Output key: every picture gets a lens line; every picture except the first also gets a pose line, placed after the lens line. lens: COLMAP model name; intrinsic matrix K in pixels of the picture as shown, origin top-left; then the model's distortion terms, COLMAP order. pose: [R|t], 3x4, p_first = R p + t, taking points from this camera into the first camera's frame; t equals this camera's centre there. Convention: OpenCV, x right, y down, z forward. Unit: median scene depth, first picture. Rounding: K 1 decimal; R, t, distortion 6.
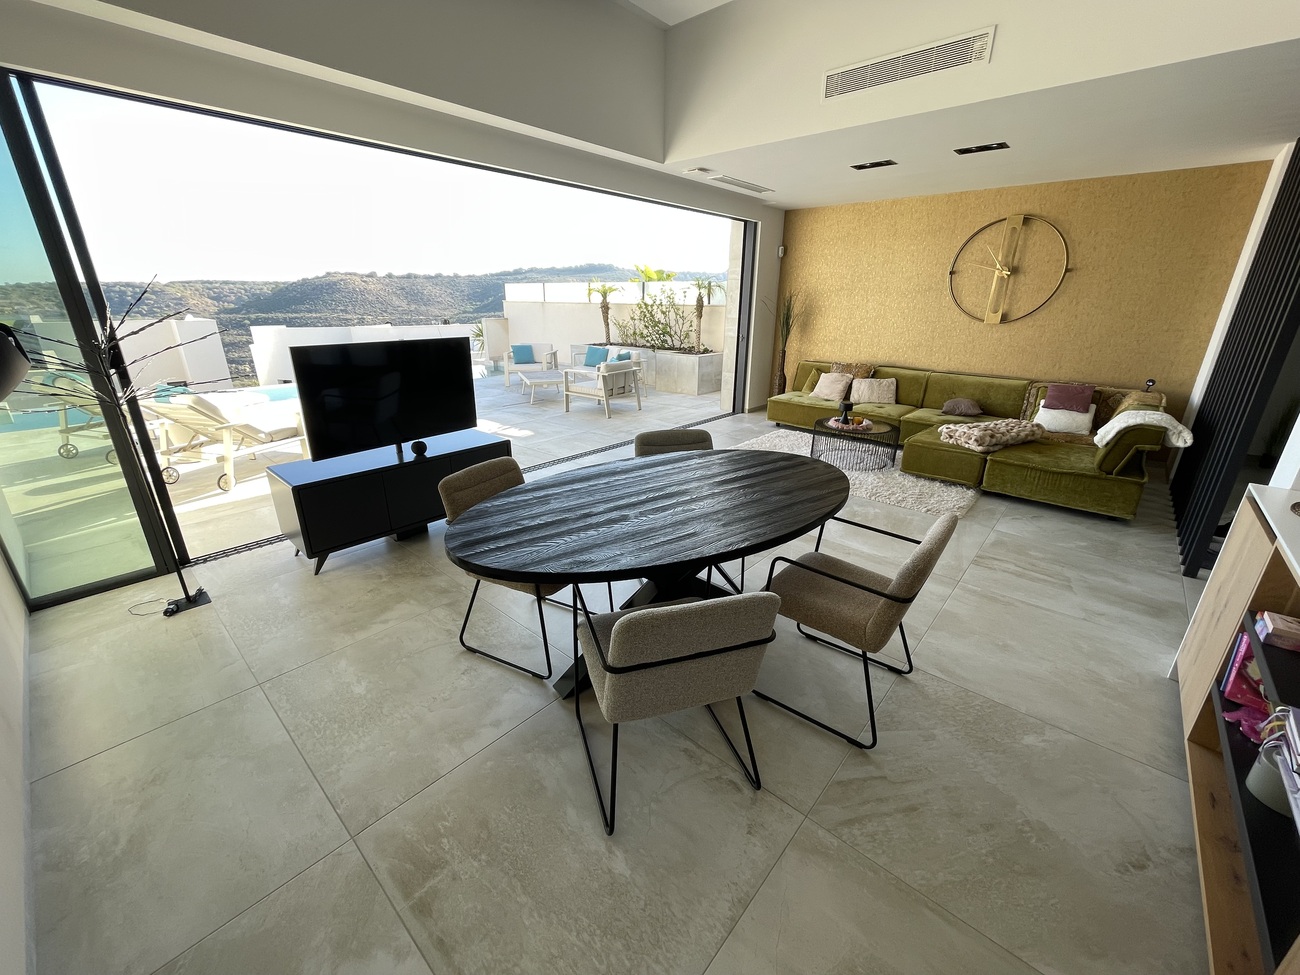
lens RADIAL K [[520.6, 0, 650.0], [0, 520.6, 487.5], [0, 0, 1]] dist [-0.001413, 0.000075]
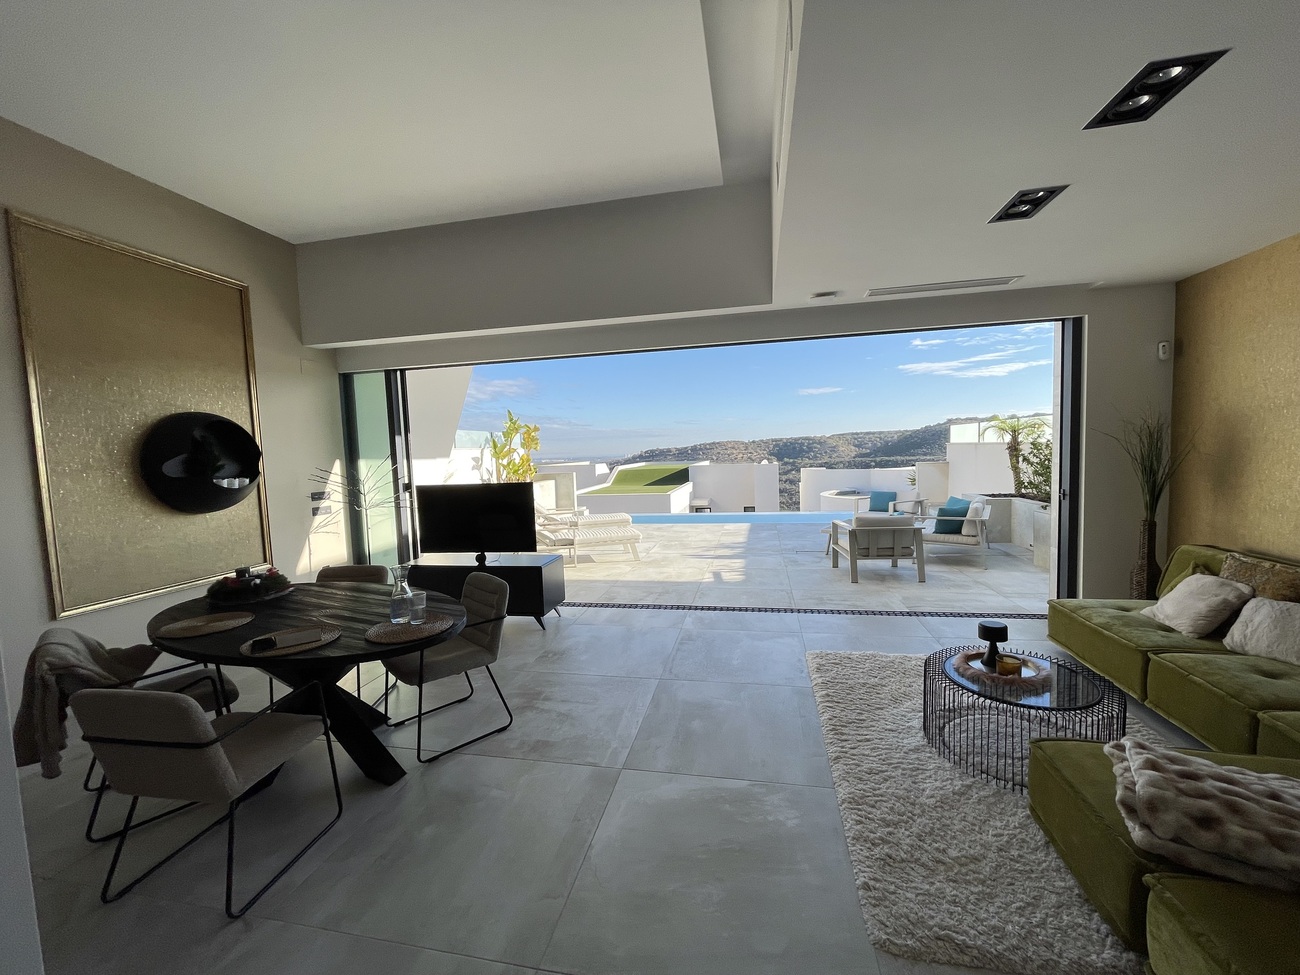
lens RADIAL K [[520.6, 0, 650.0], [0, 520.6, 487.5], [0, 0, 1]] dist [-0.001413, 0.000075]
pose [[0.499888, 0.036917, -0.865303, 0.500445], [-0.259585, 0.959546, -0.109026, -0.114213], [0.826274, 0.279120, 0.489248, 0.331574]]
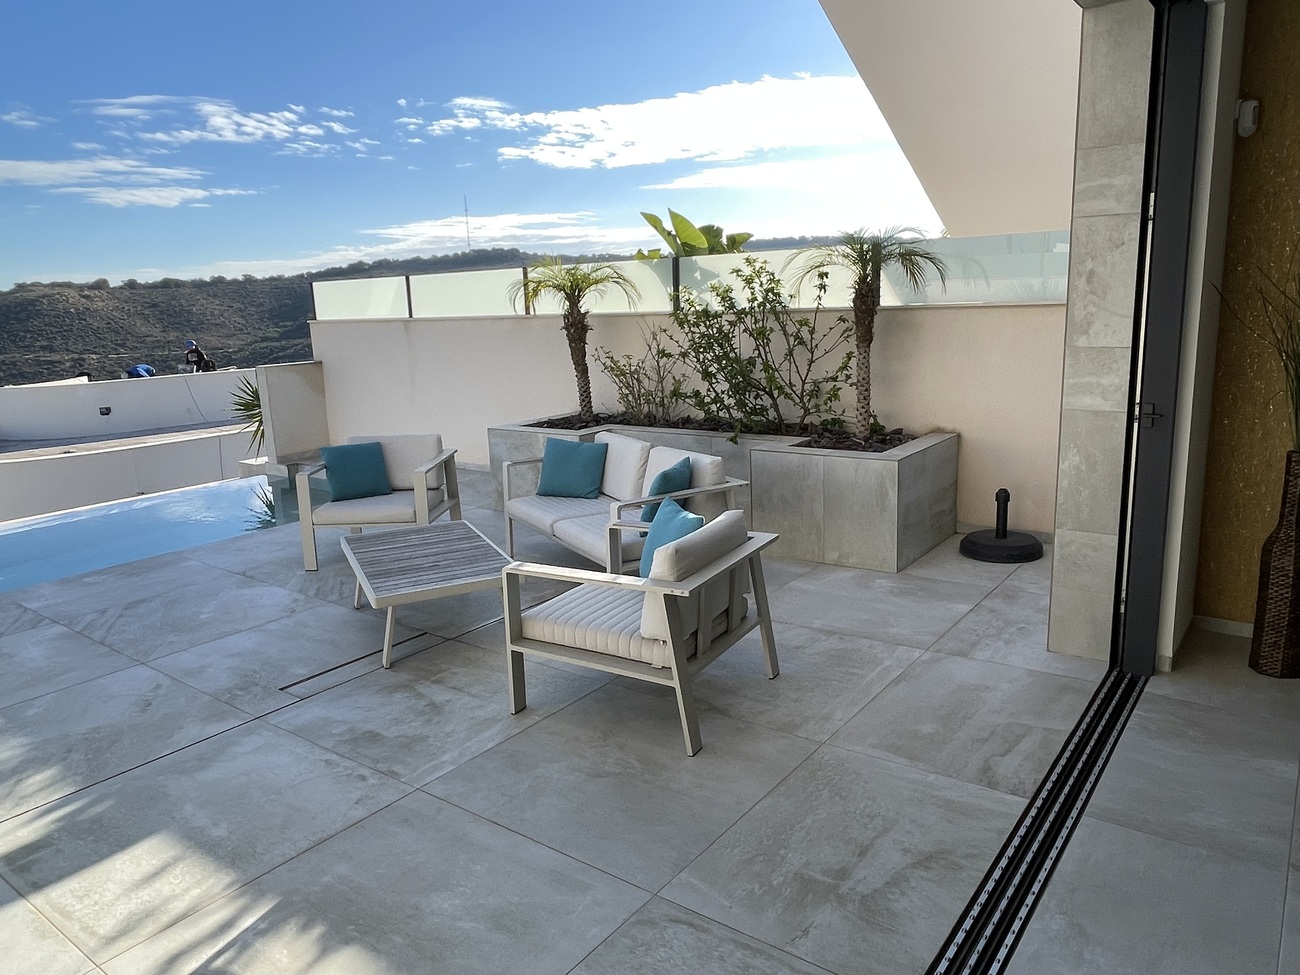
lens RADIAL K [[896.0, 0, 650.0], [0, 896.0, 487.5], [0, 0, 1]] dist [0.004869, -0.000276]
pose [[0.996051, -0.061959, 0.063597, -0.131987], [0.070319, 0.987794, -0.138989, -0.220912], [-0.054209, 0.142912, 0.988250, 0.600912]]
